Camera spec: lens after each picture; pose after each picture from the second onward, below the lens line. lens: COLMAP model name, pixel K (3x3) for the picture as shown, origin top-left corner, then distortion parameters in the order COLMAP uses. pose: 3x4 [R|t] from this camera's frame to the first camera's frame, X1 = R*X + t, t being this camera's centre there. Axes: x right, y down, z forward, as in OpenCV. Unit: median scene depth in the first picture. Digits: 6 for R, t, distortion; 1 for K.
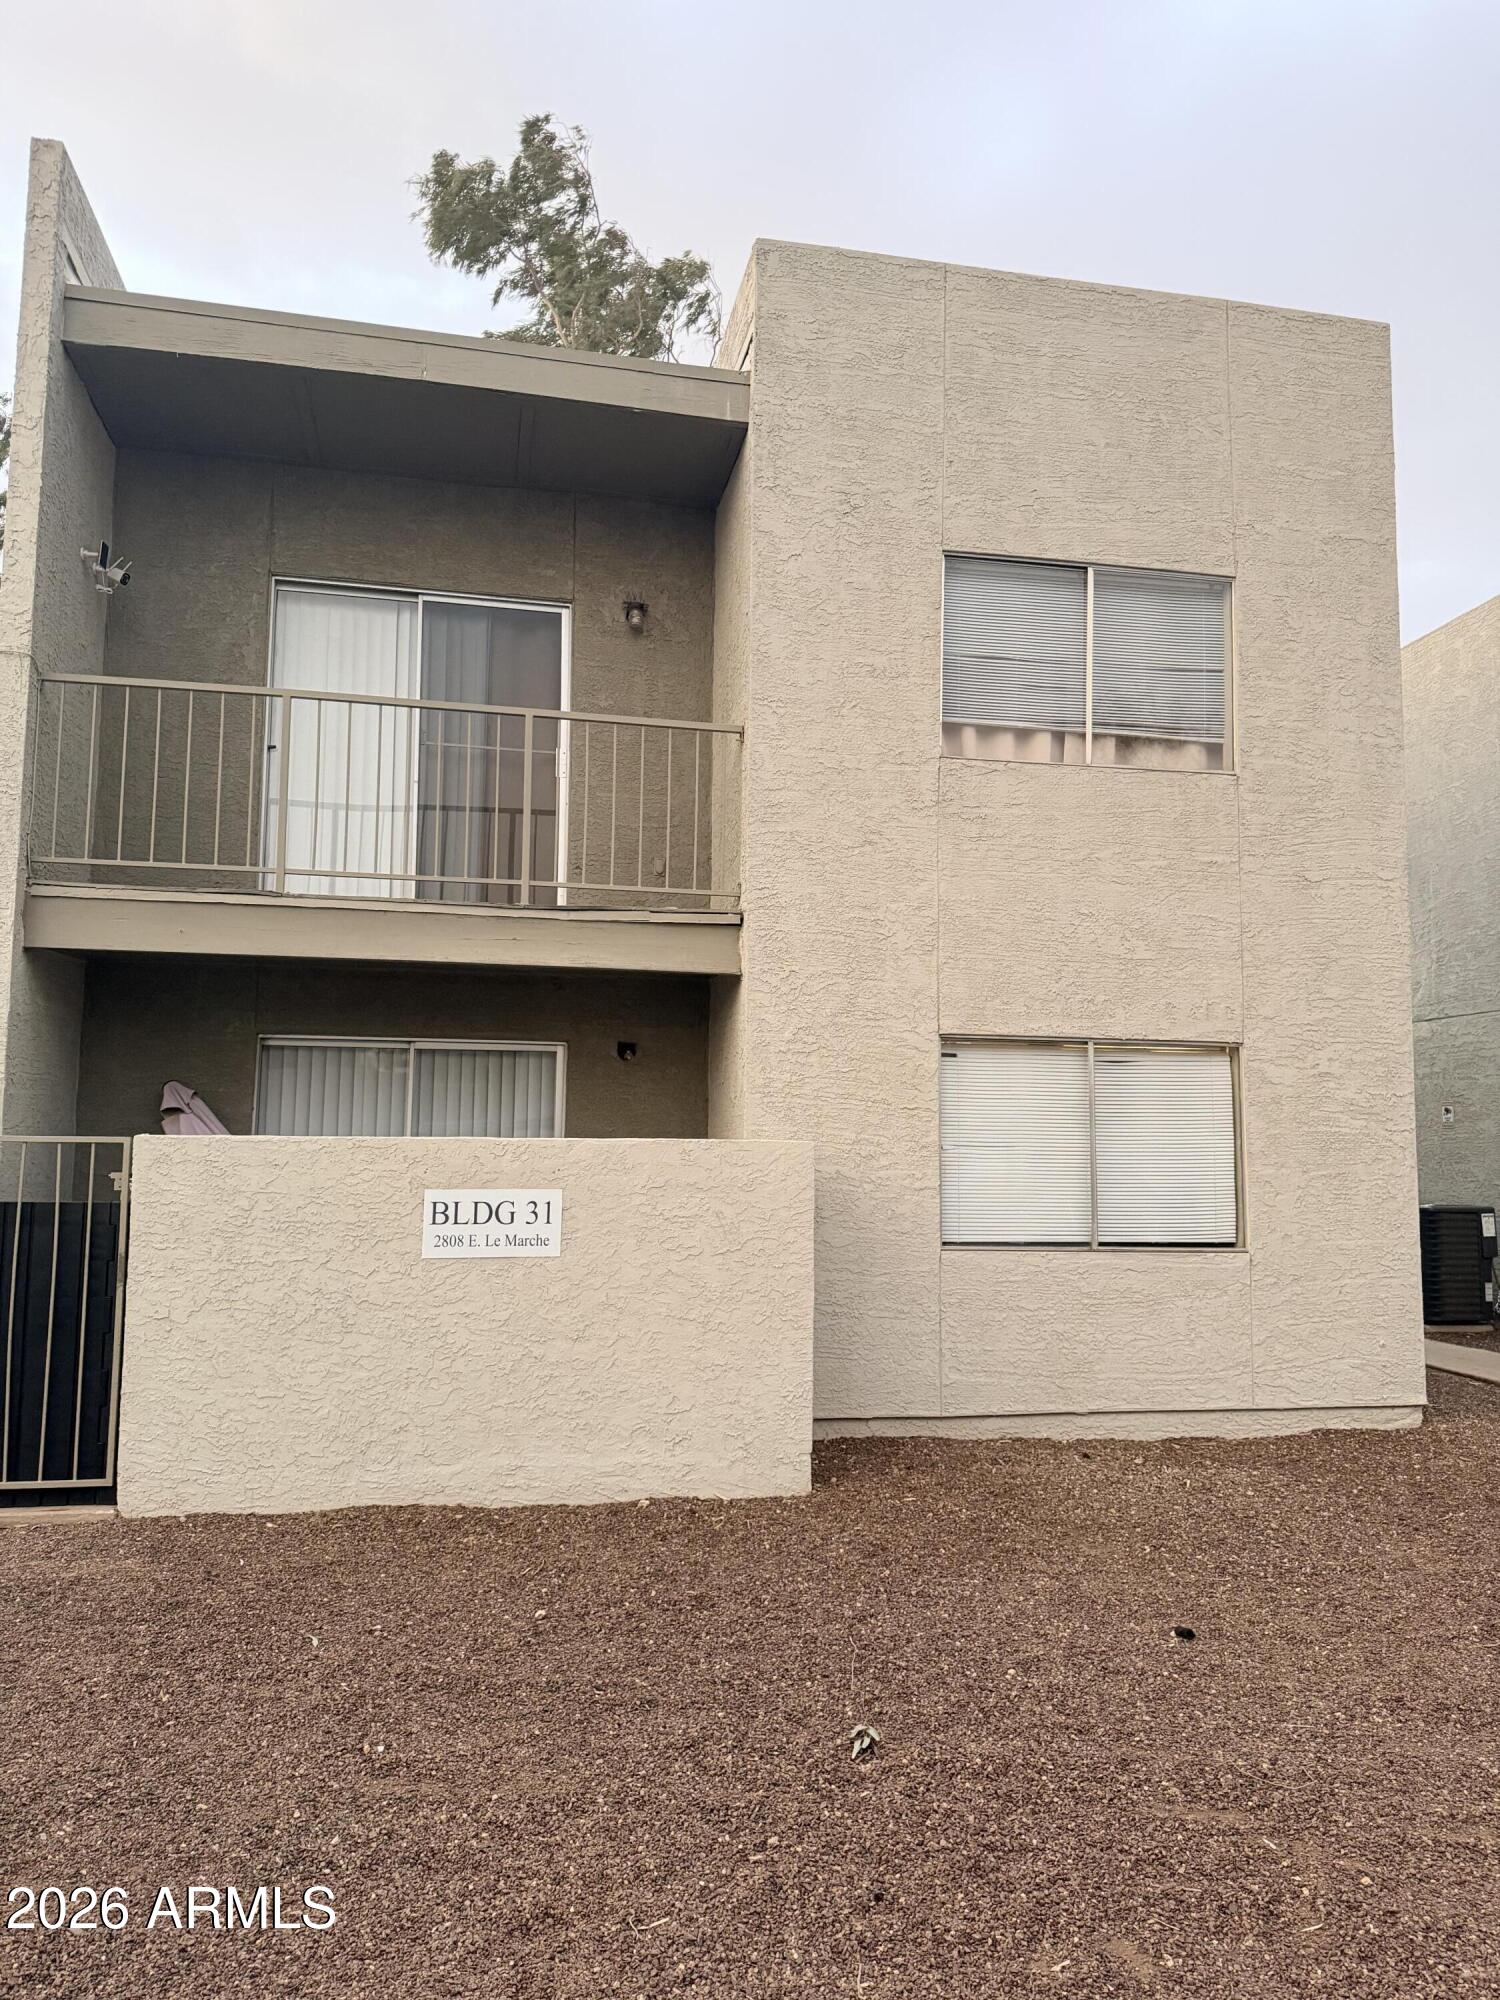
lens RADIAL K [[1419.6, 0, 757.2], [0, 1419.6, 992.5], [0, 0, 1]] dist [0.049648, -0.078916]
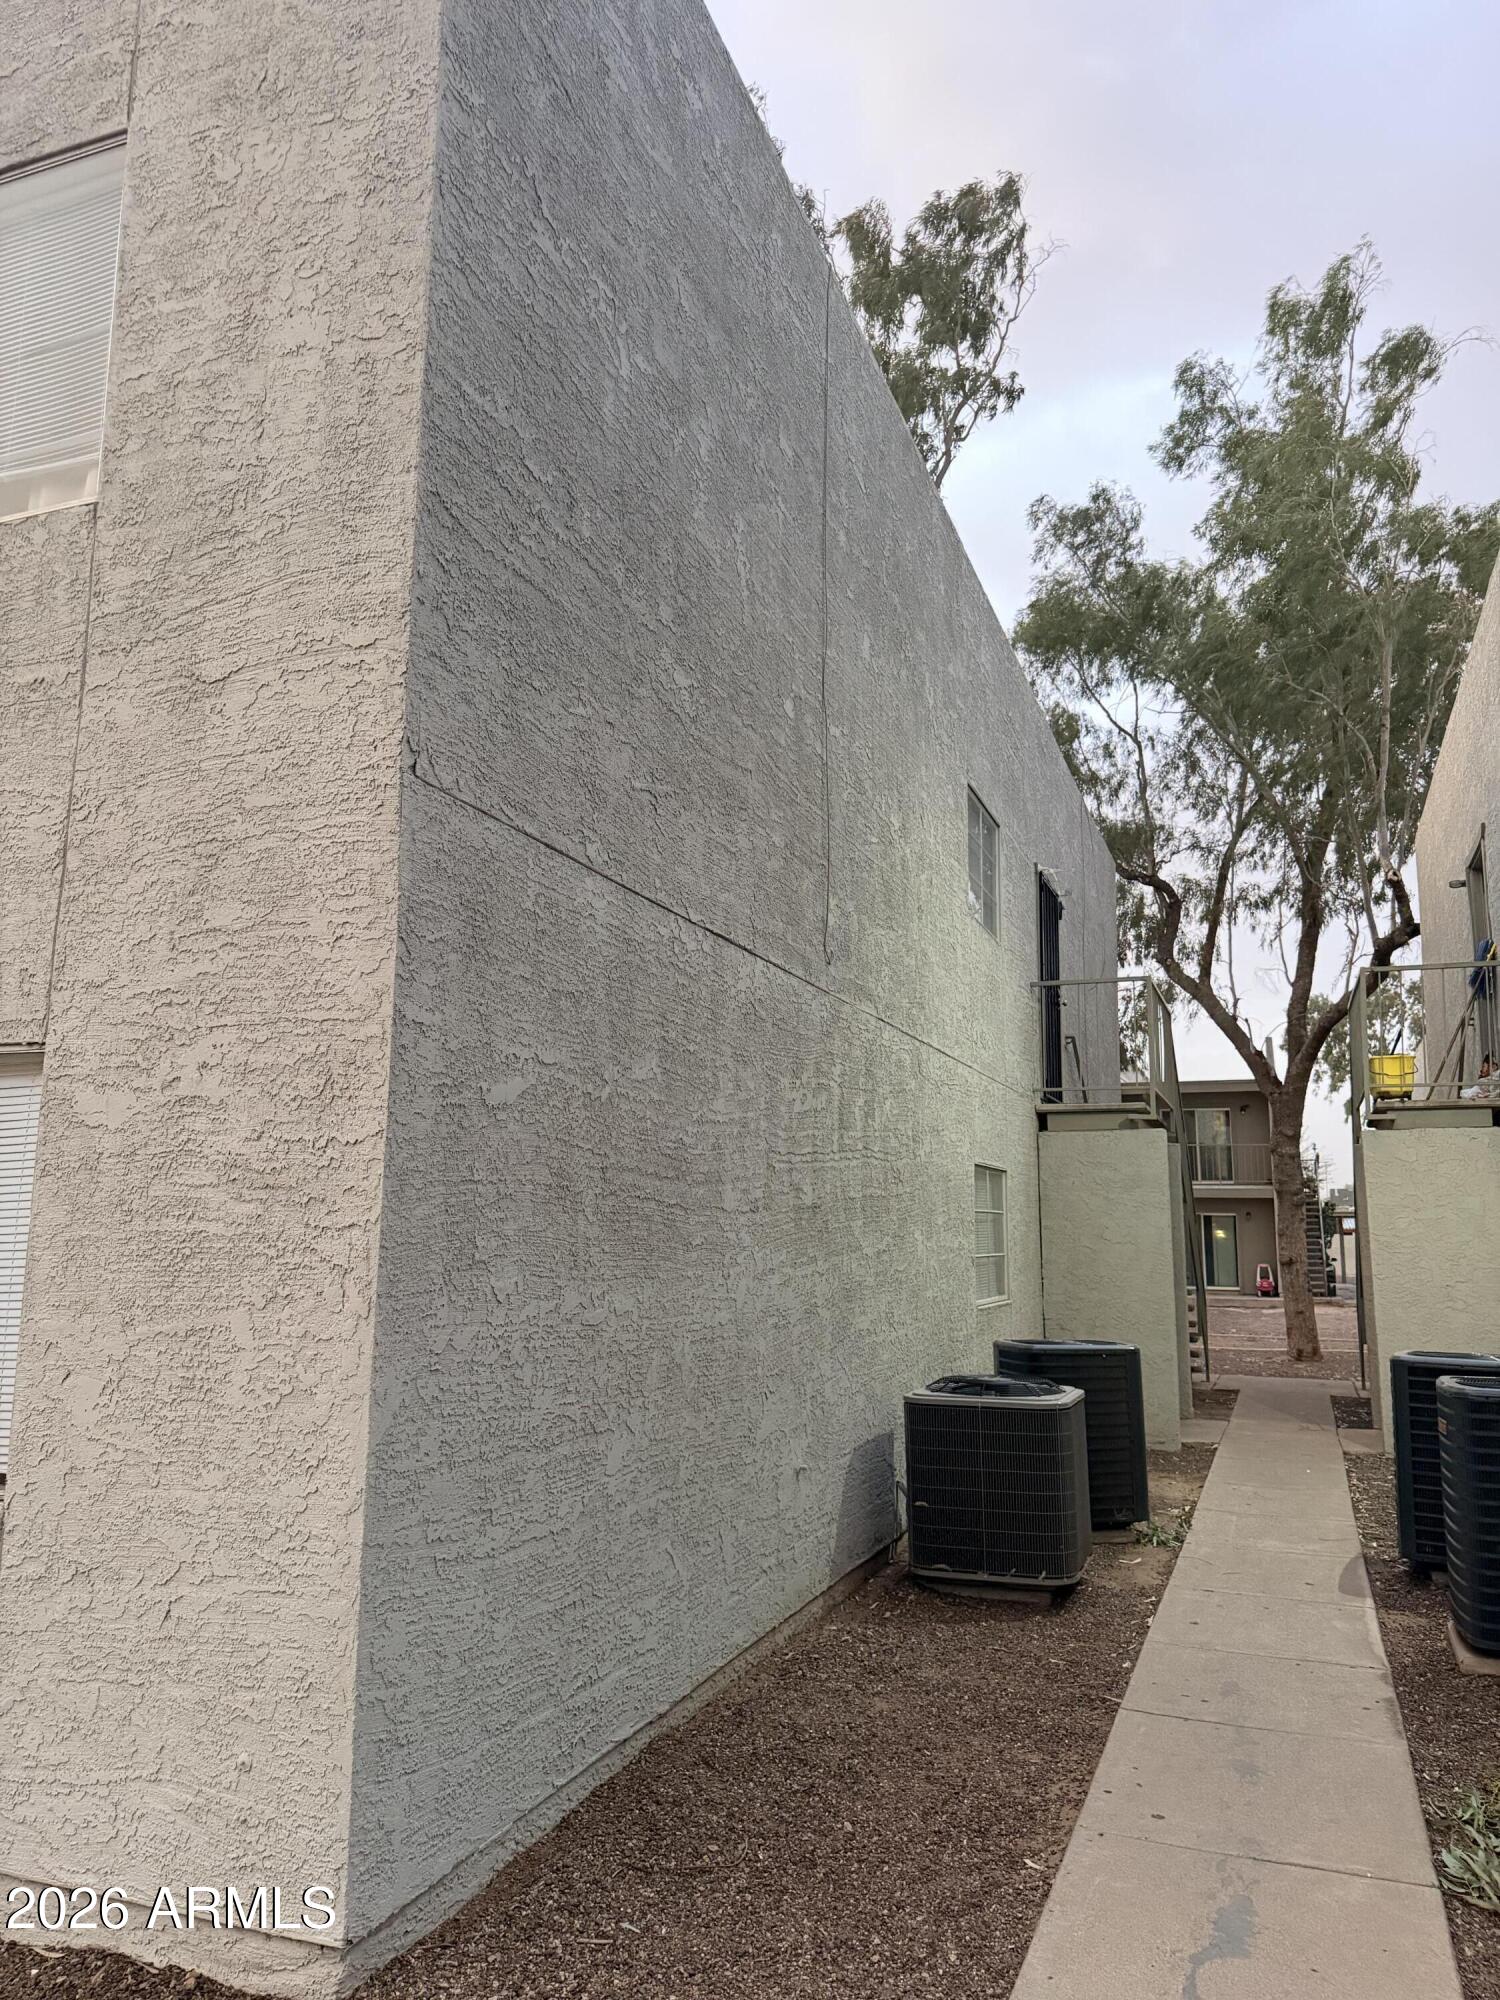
lens RADIAL K [[1419.6, 0, 757.2], [0, 1419.6, 992.5], [0, 0, 1]] dist [0.049648, -0.078916]
pose [[0.848132, -0.090805, -0.521946, 0.774776], [0.057365, 0.995150, -0.079916, 0.068930], [0.526671, 0.037838, 0.849227, 0.711163]]
